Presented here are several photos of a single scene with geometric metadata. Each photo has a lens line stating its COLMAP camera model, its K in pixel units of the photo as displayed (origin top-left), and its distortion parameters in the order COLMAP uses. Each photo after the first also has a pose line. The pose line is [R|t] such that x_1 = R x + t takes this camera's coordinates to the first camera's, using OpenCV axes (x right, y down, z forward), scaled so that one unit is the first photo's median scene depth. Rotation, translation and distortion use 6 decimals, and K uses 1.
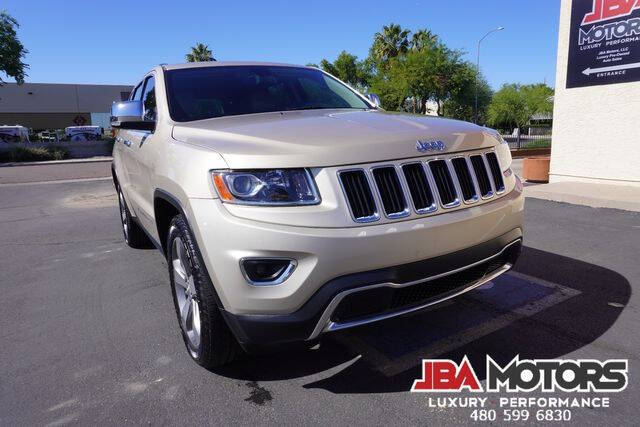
lens RADIAL K [[426.1, 0, 317.6], [0, 426.1, 208.7], [0, 0, 1]] dist [-0.044885, 0.025395]
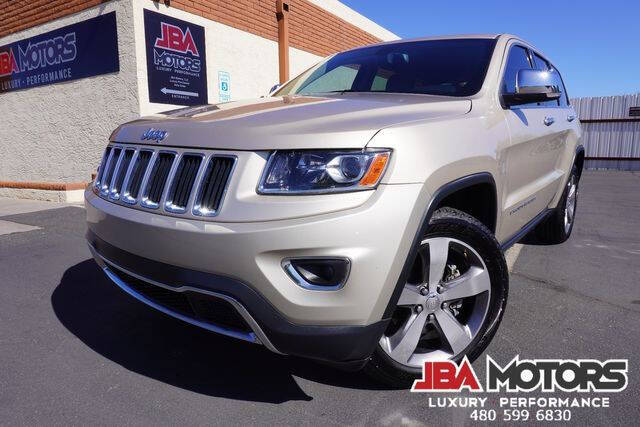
lens RADIAL K [[426.1, 0, 321.0], [0, 426.1, 209.1], [0, 0, 1]] dist [-0.044885, 0.025395]
pose [[-0.499882, -0.084499, 0.861961, -0.580598], [0.177060, 0.964240, 0.197209, -0.175619], [-0.847801, 0.251200, -0.467045, 1.290647]]
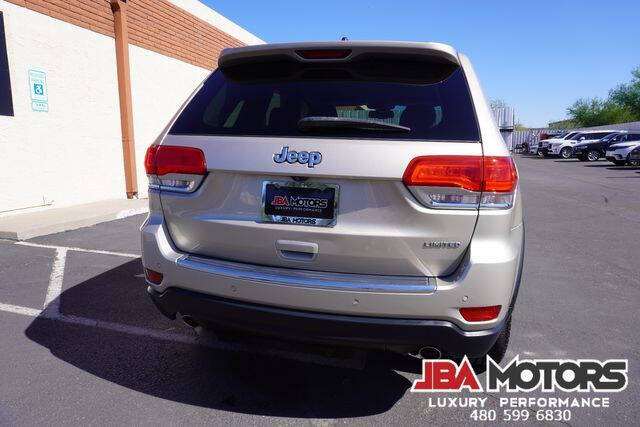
lens RADIAL K [[426.1, 0, 319.8], [0, 426.1, 210.9], [0, 0, 1]] dist [-0.044885, 0.025395]
pose [[-0.725266, -0.063269, 0.685556, -0.502258], [0.148979, 0.957753, 0.245998, -0.199924], [-0.672157, 0.280548, -0.685199, 1.158870]]
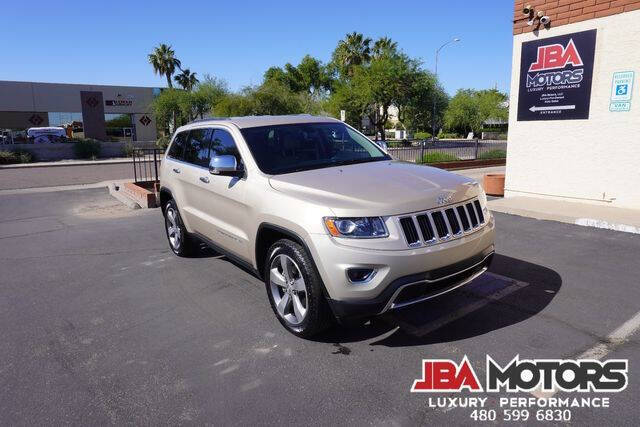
lens RADIAL K [[426.1, 0, 318.7], [0, 426.1, 208.4], [0, 0, 1]] dist [-0.044885, 0.025395]
pose [[0.995252, -0.005502, 0.097179, -0.122748], [0.005413, 0.999985, 0.001183, -0.035593], [-0.097184, -0.000651, 0.995266, -0.197310]]
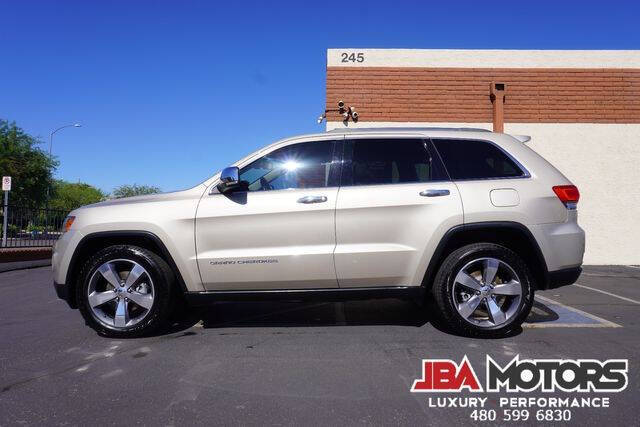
lens RADIAL K [[426.1, 0, 319.9], [0, 426.1, 212.3], [0, 0, 1]] dist [-0.044885, 0.025395]
pose [[0.513066, 0.077446, 0.854848, -0.719305], [0.117756, 0.980154, -0.159474, 0.005361], [-0.850234, 0.182484, 0.493764, 0.363899]]
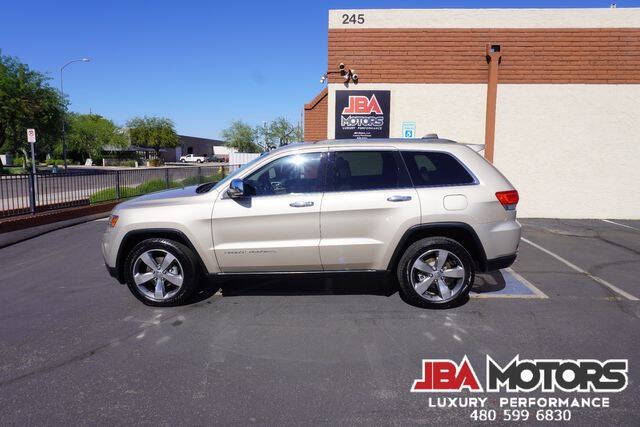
lens RADIAL K [[426.1, 0, 321.0], [0, 426.1, 212.9], [0, 0, 1]] dist [-0.044885, 0.025395]
pose [[0.536734, -0.073973, 0.840503, -0.831077], [0.120607, 0.992646, 0.010345, -0.092361], [-0.835087, 0.095818, 0.541709, 0.233252]]
